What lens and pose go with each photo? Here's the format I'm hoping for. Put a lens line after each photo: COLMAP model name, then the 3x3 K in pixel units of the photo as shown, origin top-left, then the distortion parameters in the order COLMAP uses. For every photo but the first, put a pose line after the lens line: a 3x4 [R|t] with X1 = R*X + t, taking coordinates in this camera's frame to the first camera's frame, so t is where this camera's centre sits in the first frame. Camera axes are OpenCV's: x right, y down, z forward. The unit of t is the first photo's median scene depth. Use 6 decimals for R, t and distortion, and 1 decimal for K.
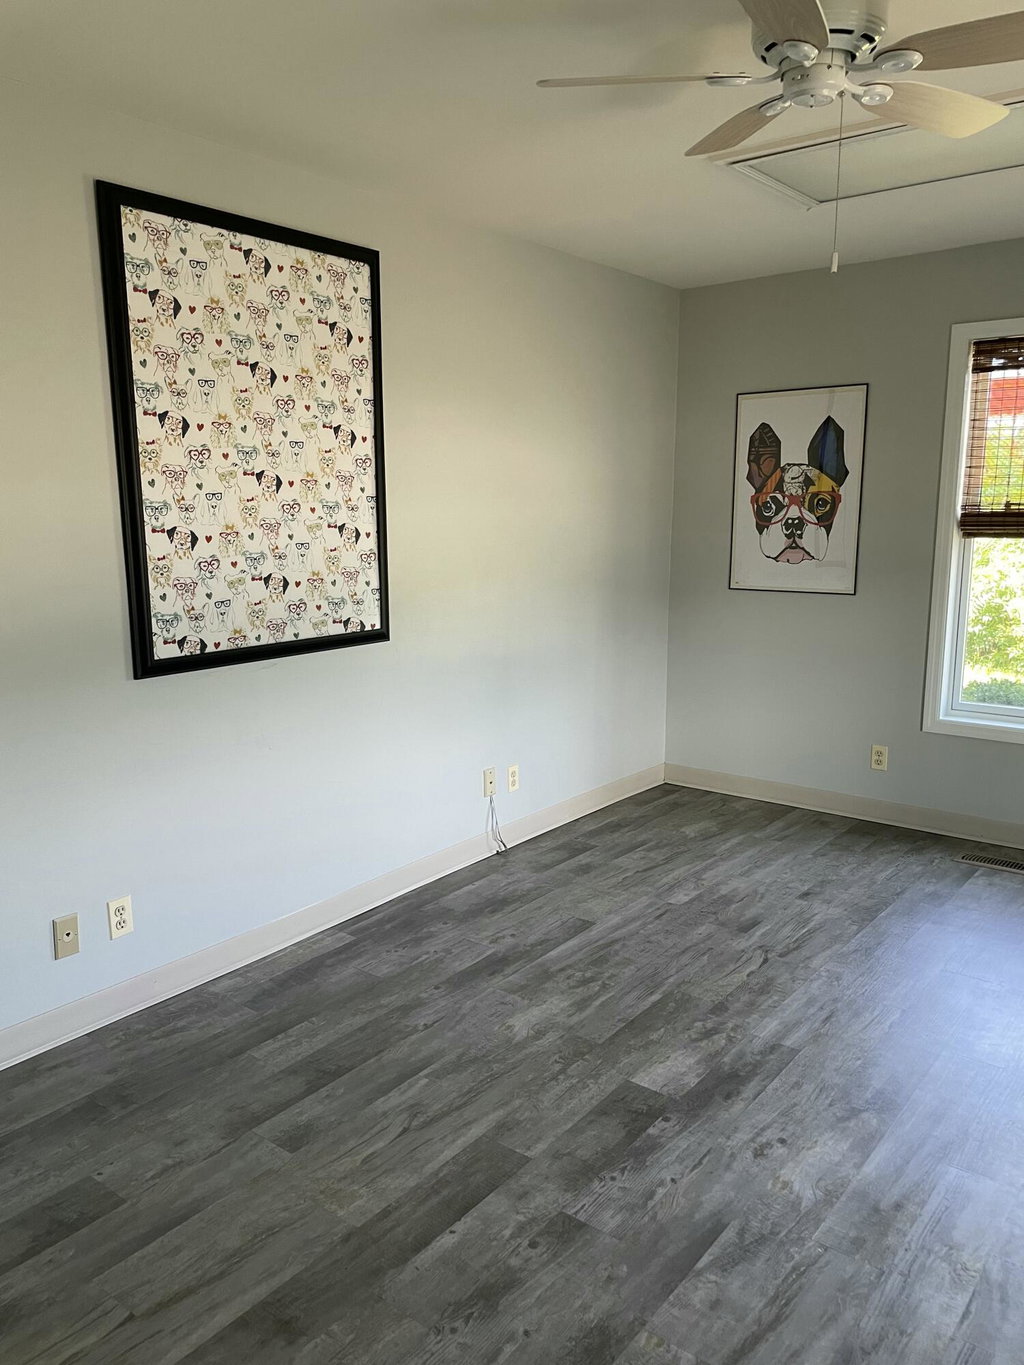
lens RADIAL K [[1030.2, 0, 508.3], [0, 1030.2, 689.0], [0, 0, 1]] dist [0.099656, -0.126952]
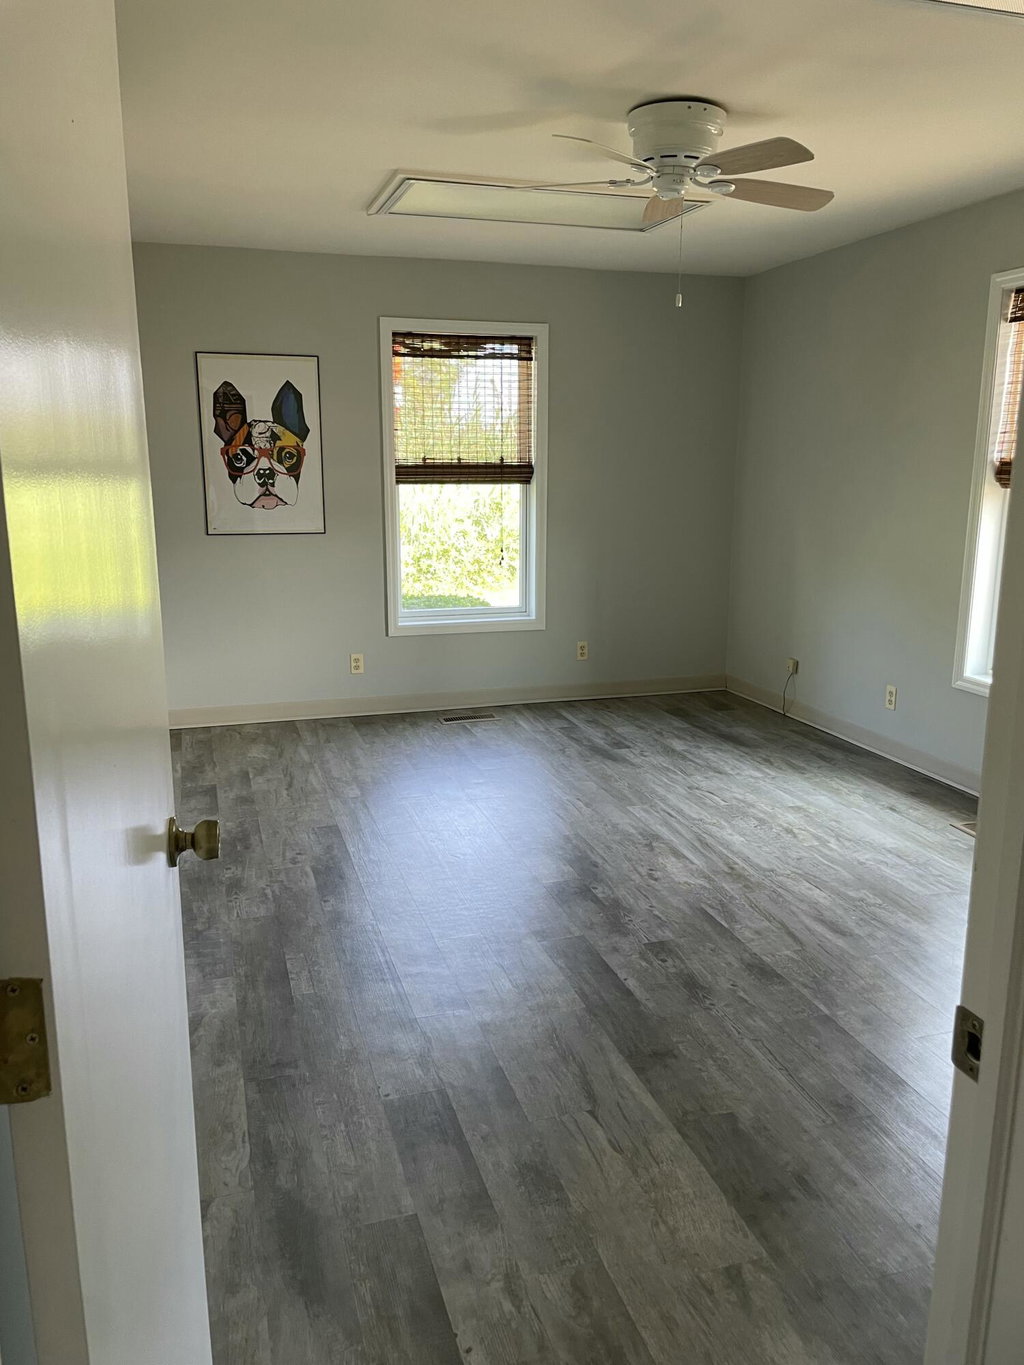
lens RADIAL K [[1029.0, 0, 505.3], [0, 1029.0, 679.8], [0, 0, 1]] dist [0.080397, -0.008622]
pose [[0.572635, -0.167288, 0.802561, -0.906183], [0.142859, 0.984343, 0.103248, -0.028476], [-0.807267, 0.055529, 0.587568, 0.229853]]
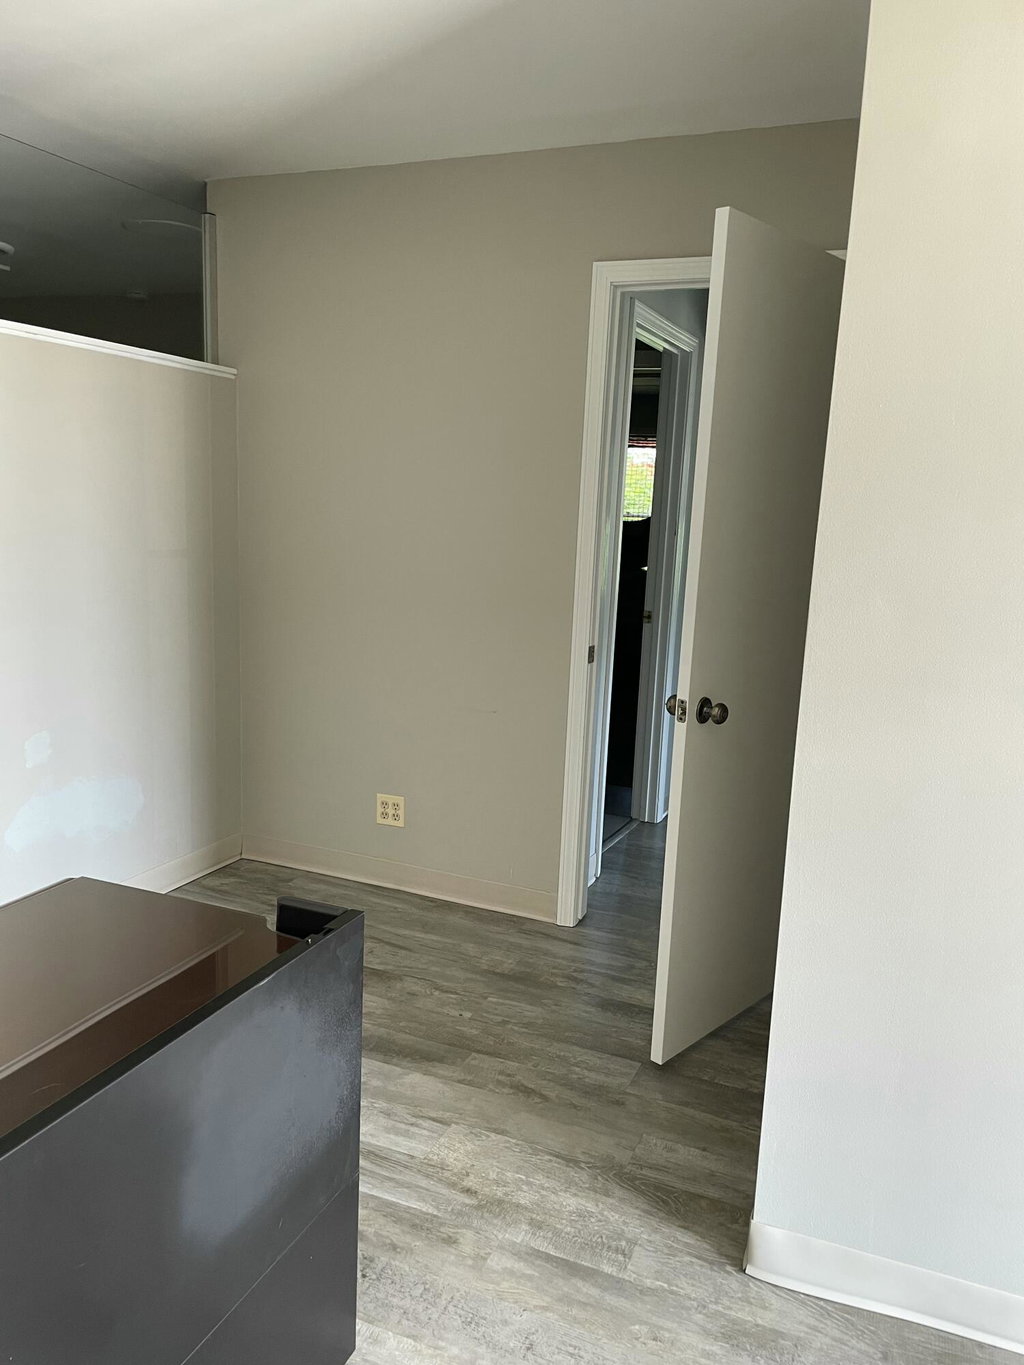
lens RADIAL K [[1030.2, 0, 508.3], [0, 1030.2, 689.0], [0, 0, 1]] dist [0.099656, -0.126952]
pose [[-0.247402, -0.171131, 0.953680, -0.400979], [0.147506, 0.966154, 0.211635, -0.138030], [-0.957619, 0.193032, -0.213786, 0.860947]]
